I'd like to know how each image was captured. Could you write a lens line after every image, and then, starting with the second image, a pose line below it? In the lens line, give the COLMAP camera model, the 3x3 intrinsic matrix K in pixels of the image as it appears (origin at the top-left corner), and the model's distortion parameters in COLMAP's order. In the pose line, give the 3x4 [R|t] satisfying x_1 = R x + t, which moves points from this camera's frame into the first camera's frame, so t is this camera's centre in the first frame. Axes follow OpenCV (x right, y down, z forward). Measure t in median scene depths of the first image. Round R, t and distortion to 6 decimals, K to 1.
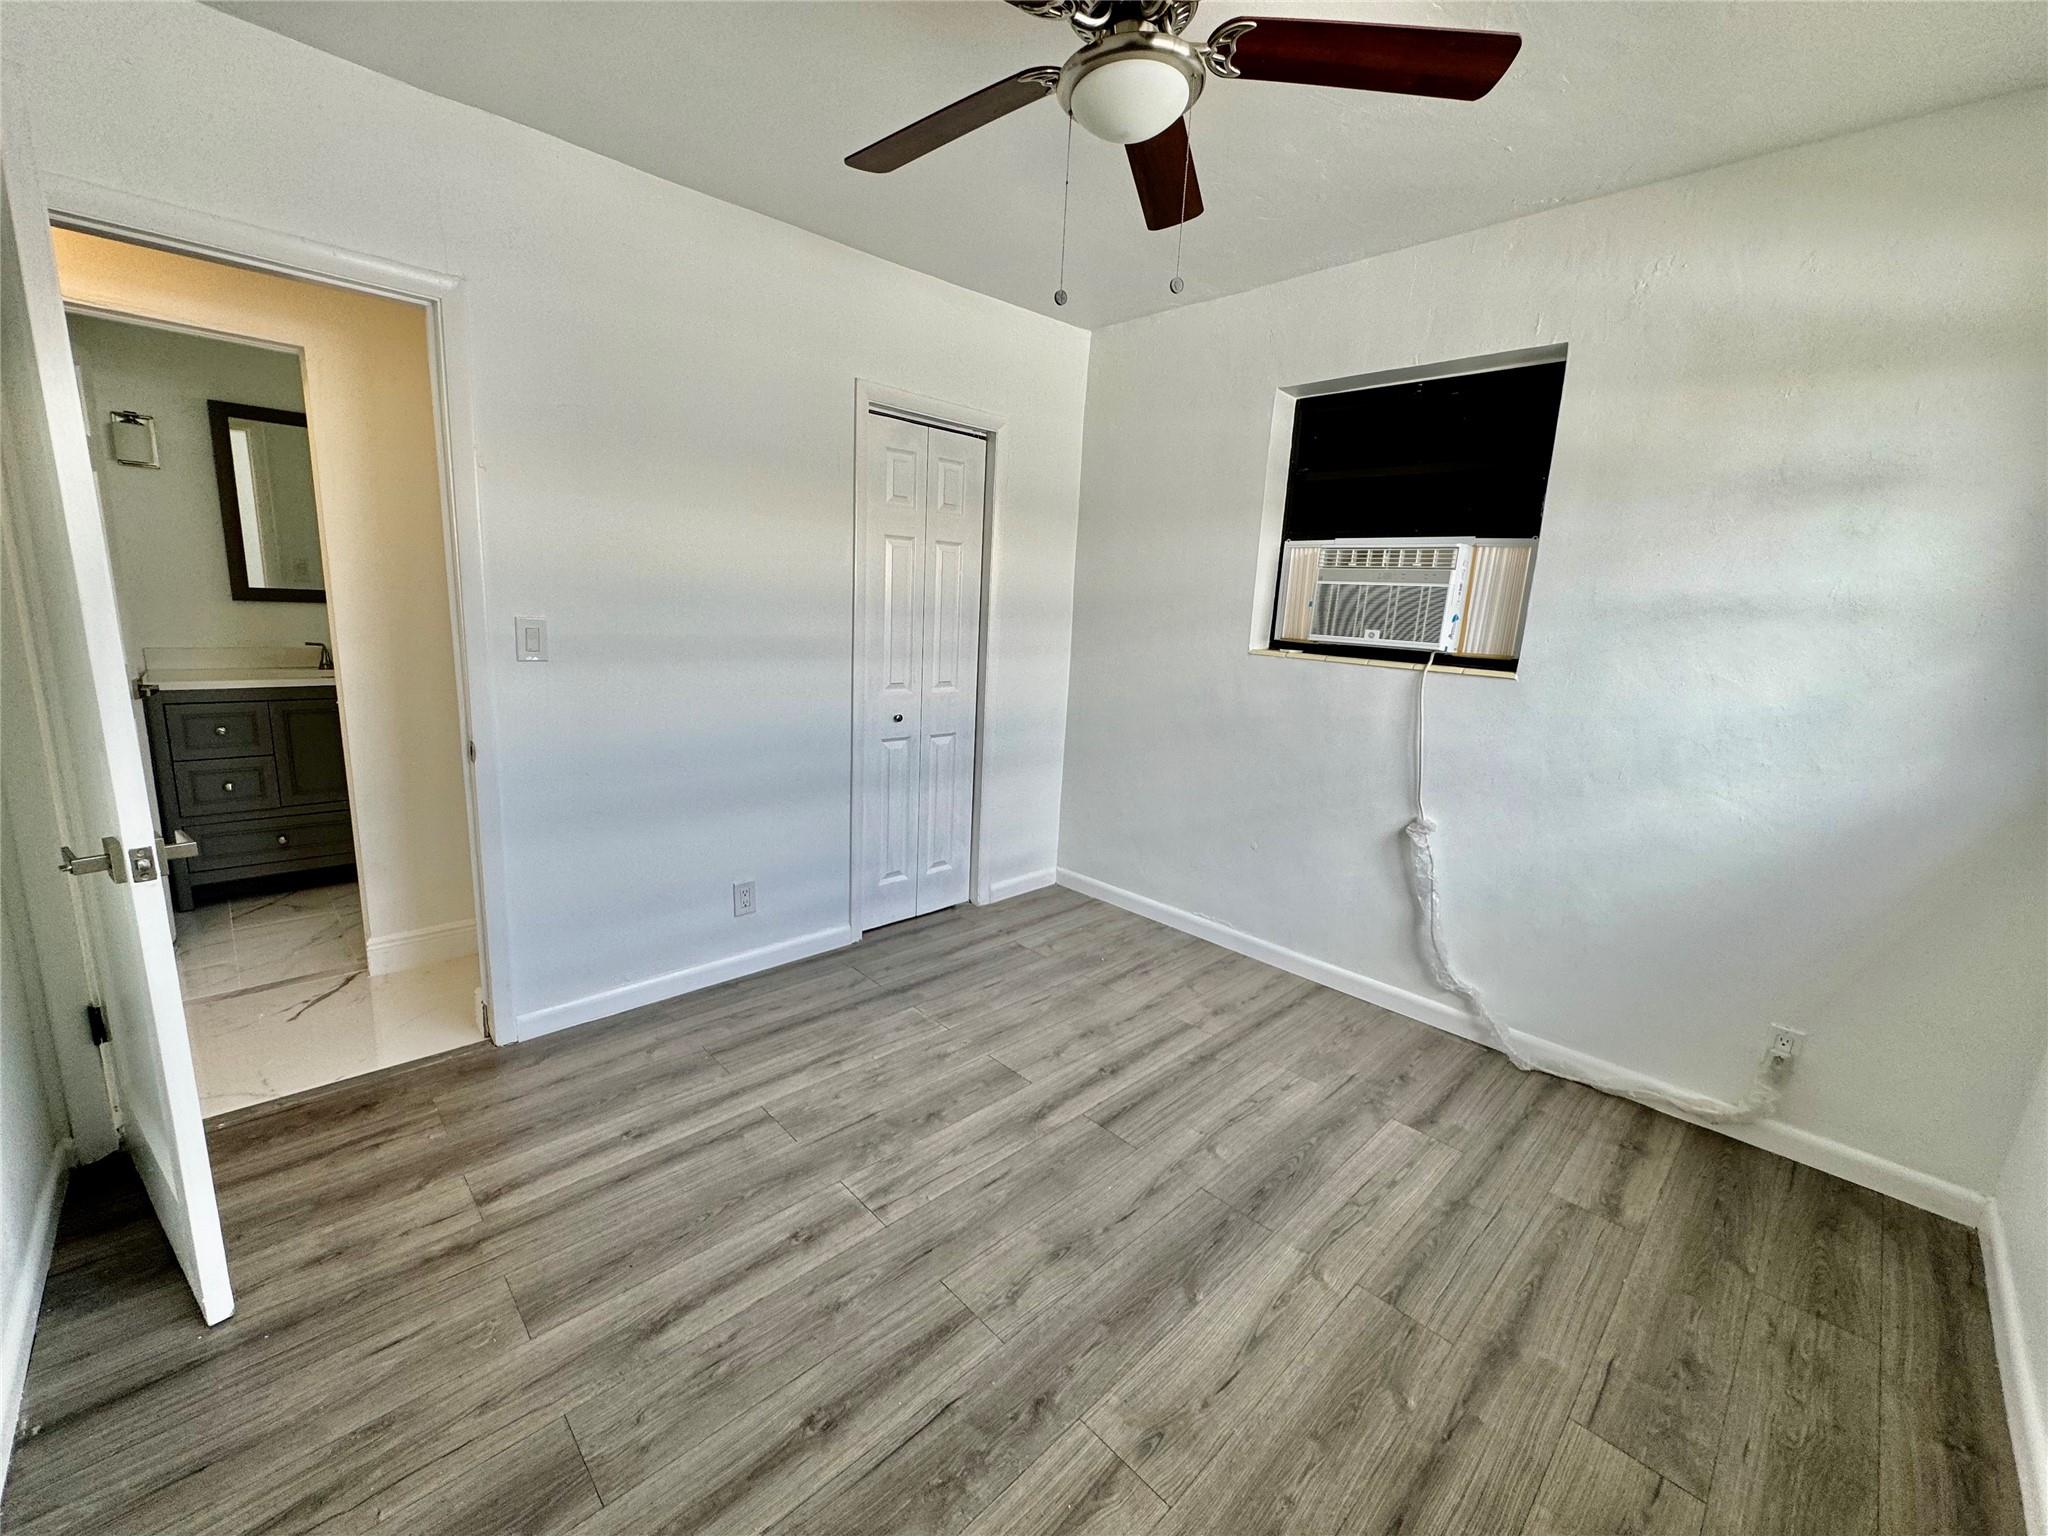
lens RADIAL K [[831.0, 0, 1024.0], [0, 831.0, 768.0], [0, 0, 1]] dist [-0.002776, -0.000424]
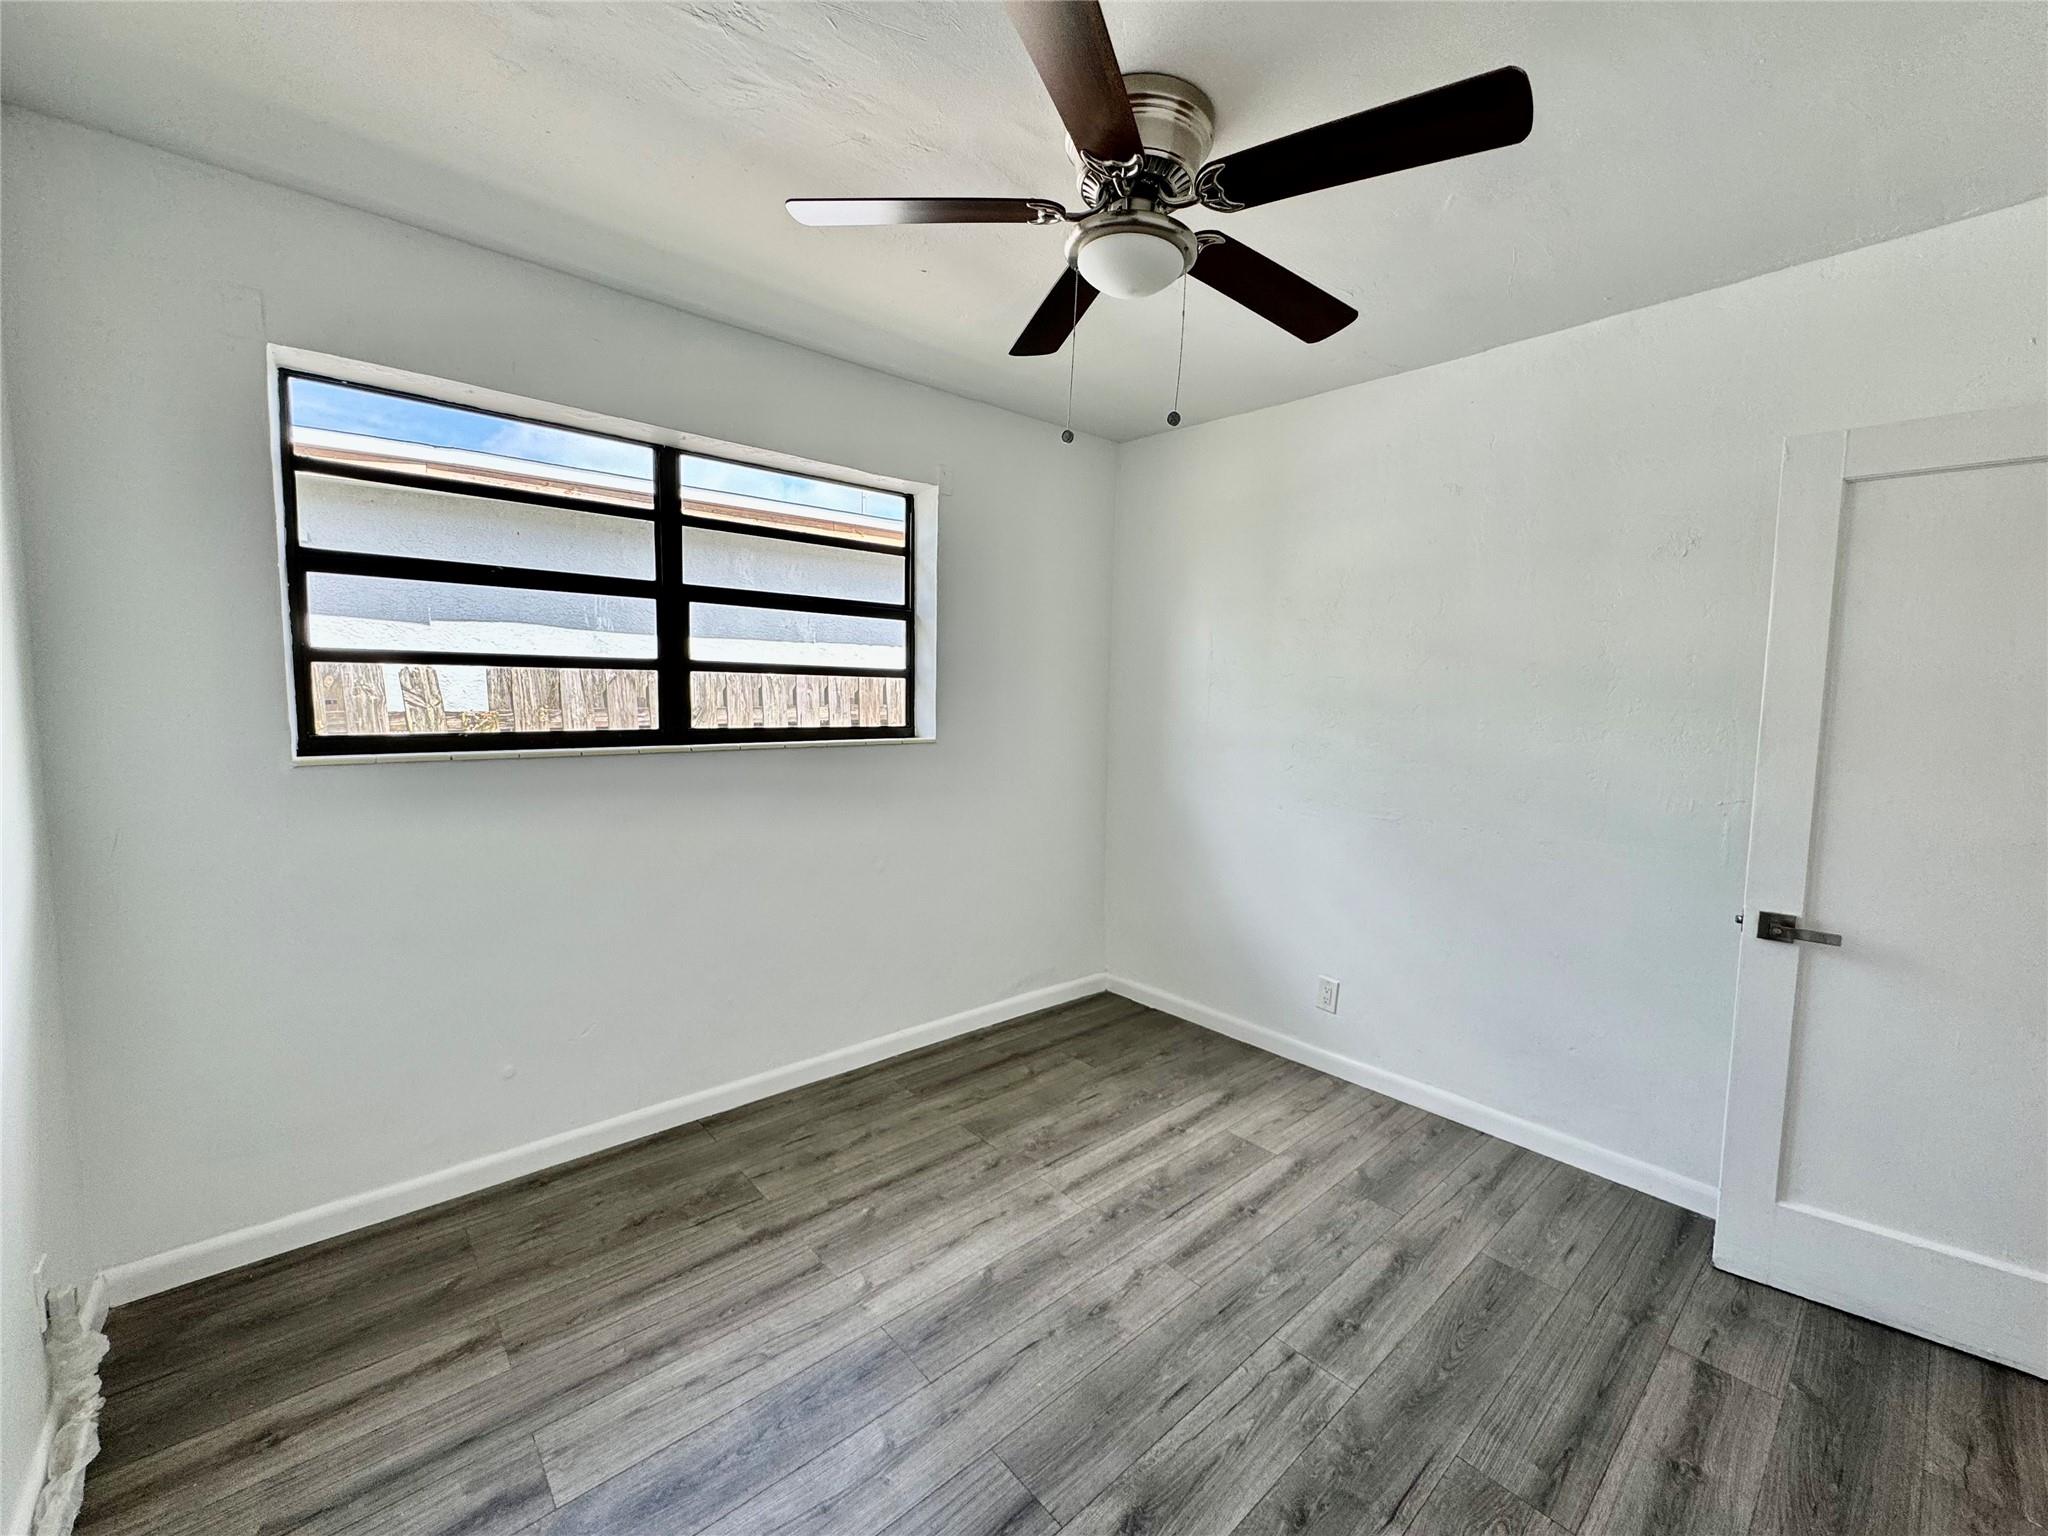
lens RADIAL K [[831.0, 0, 1024.0], [0, 831.0, 768.0], [0, 0, 1]] dist [-0.002776, -0.000424]
pose [[-0.996956, -0.067899, 0.038320, 0.150375], [-0.053526, 0.953432, 0.296821, -0.403343], [-0.056689, 0.293866, -0.954164, 1.878691]]
